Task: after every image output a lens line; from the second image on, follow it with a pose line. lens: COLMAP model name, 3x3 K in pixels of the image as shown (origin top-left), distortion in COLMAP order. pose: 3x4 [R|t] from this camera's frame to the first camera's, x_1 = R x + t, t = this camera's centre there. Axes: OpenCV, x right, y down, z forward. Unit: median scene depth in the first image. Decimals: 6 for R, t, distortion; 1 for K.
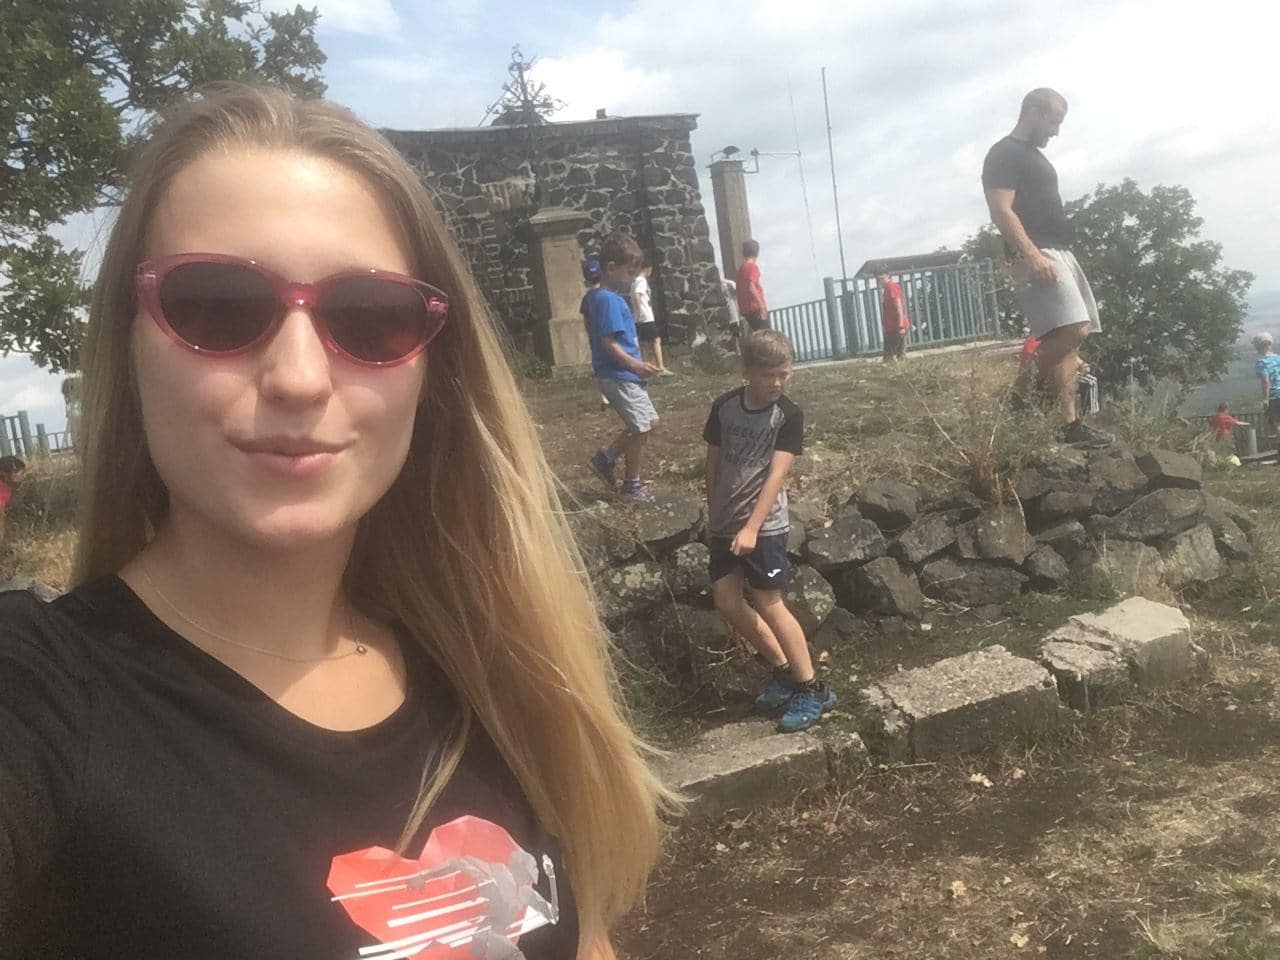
lens RADIAL K [[1160.1, 0, 622.3], [0, 1160.1, 477.3], [0, 0, 1]] dist [0.020322, -0.012725]
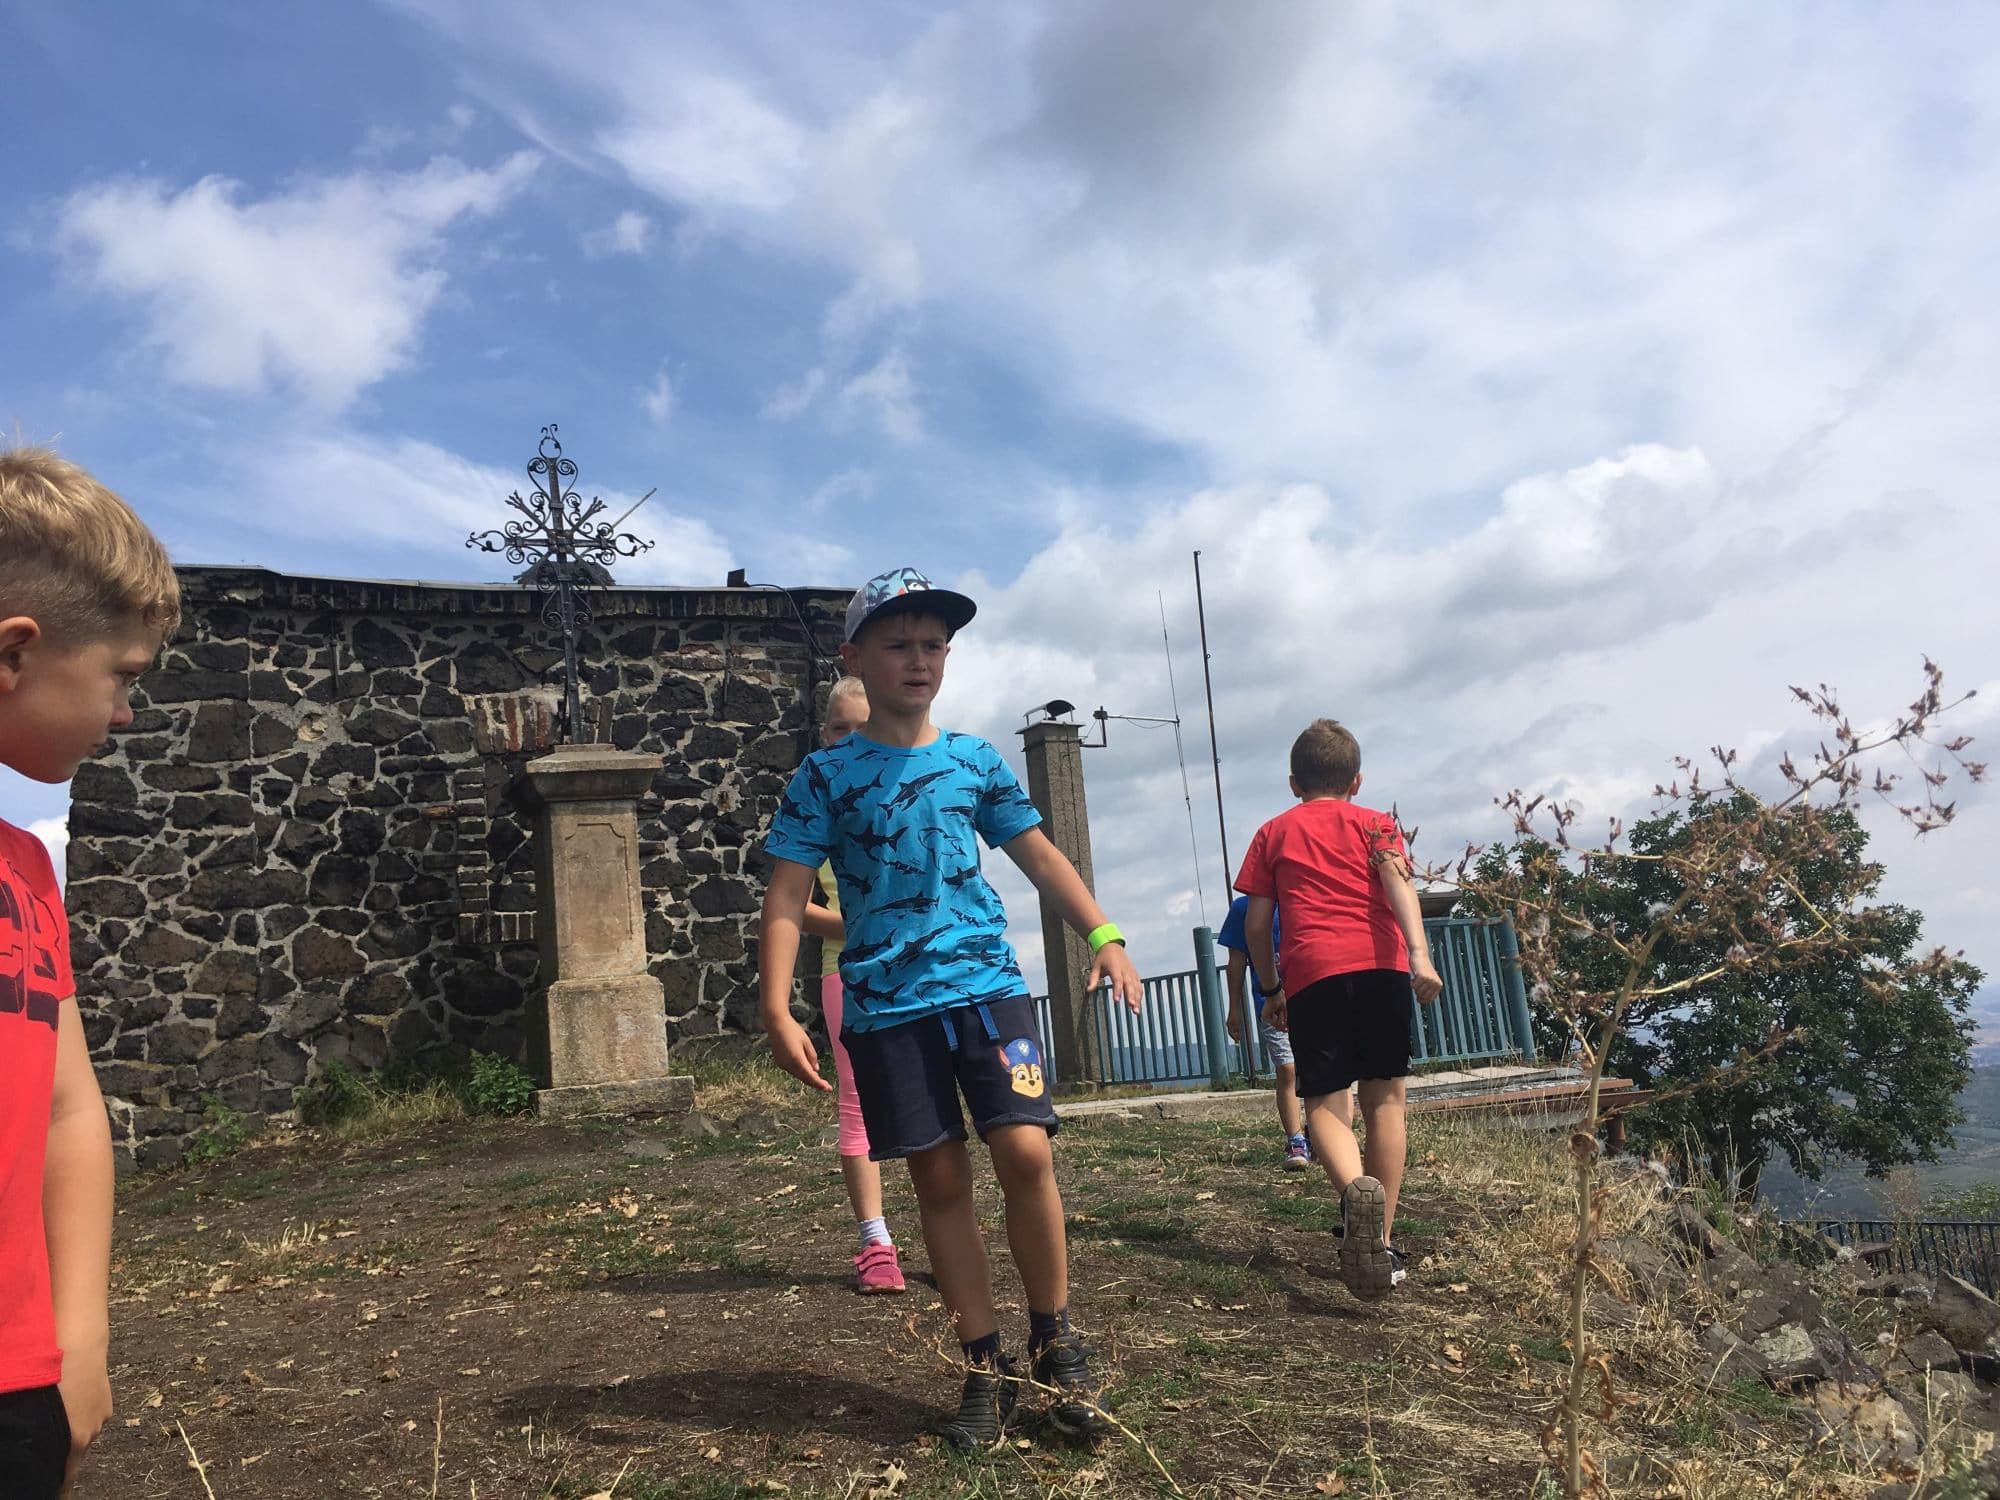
lens RADIAL K [[1735.8, 0, 985.3], [0, 1735.8, 751.9], [0, 0, 1]] dist [0.101003, -0.168235]
pose [[0.998460, 0.054136, 0.012130, 0.083955], [-0.049007, 0.963131, -0.264533, -0.046024], [-0.026003, 0.263531, 0.964300, 0.288447]]
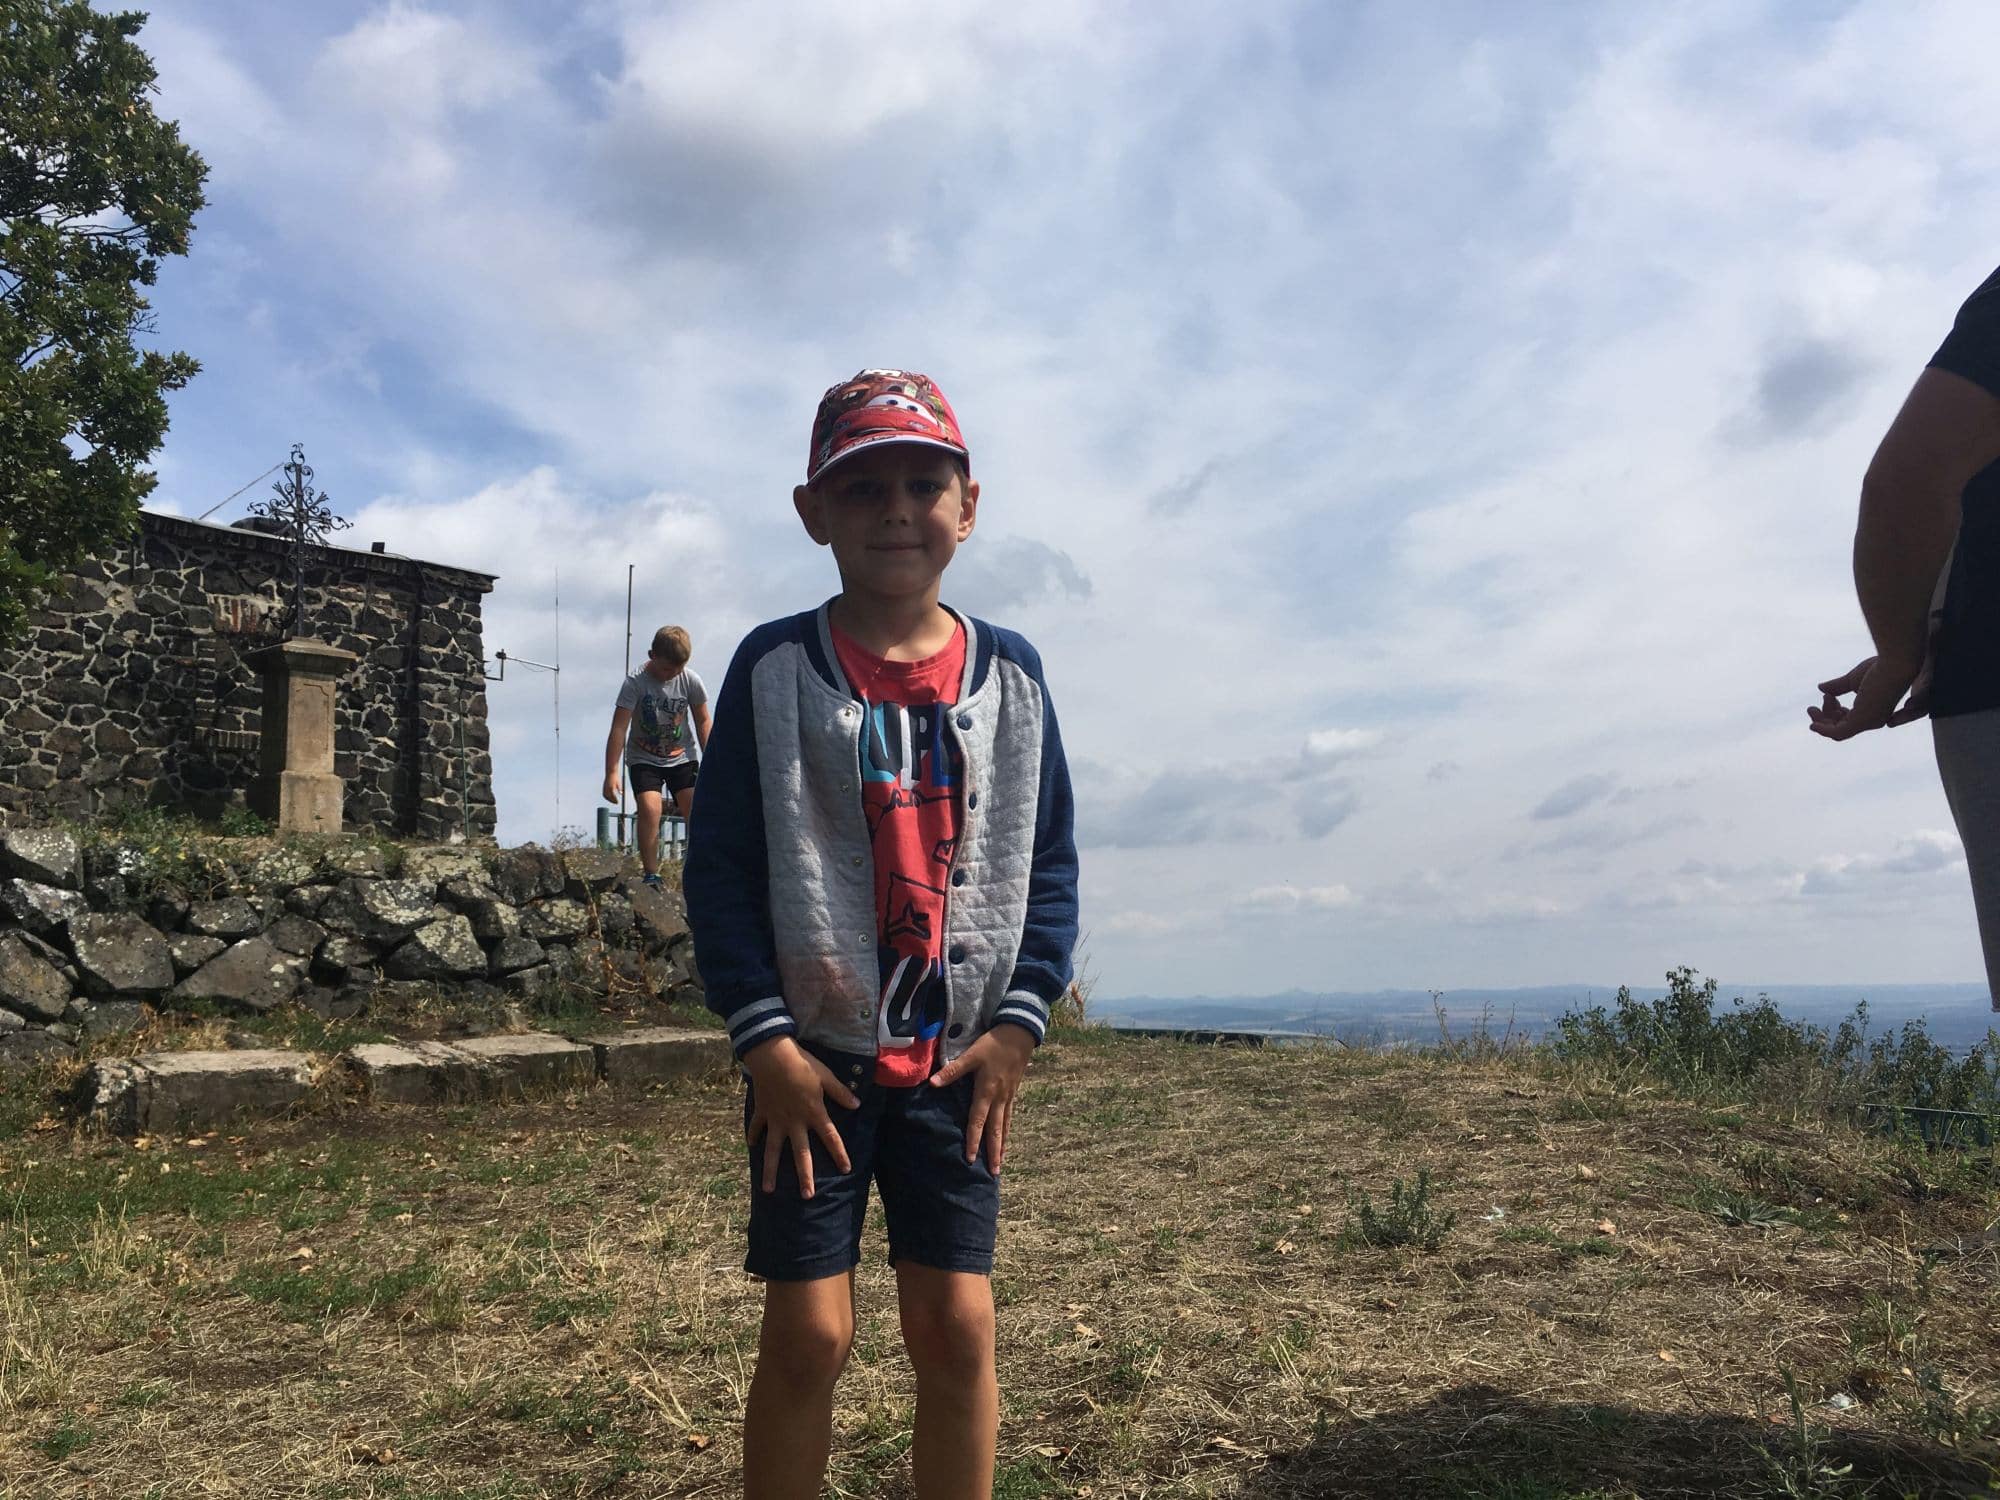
lens RADIAL K [[1735.8, 0, 985.3], [0, 1735.8, 751.9], [0, 0, 1]] dist [0.101003, -0.168235]
pose [[0.890672, 0.188120, 0.413901, -0.121399], [-0.076291, 0.959313, -0.271841, 0.127216], [-0.448200, 0.210544, 0.868785, -0.231564]]
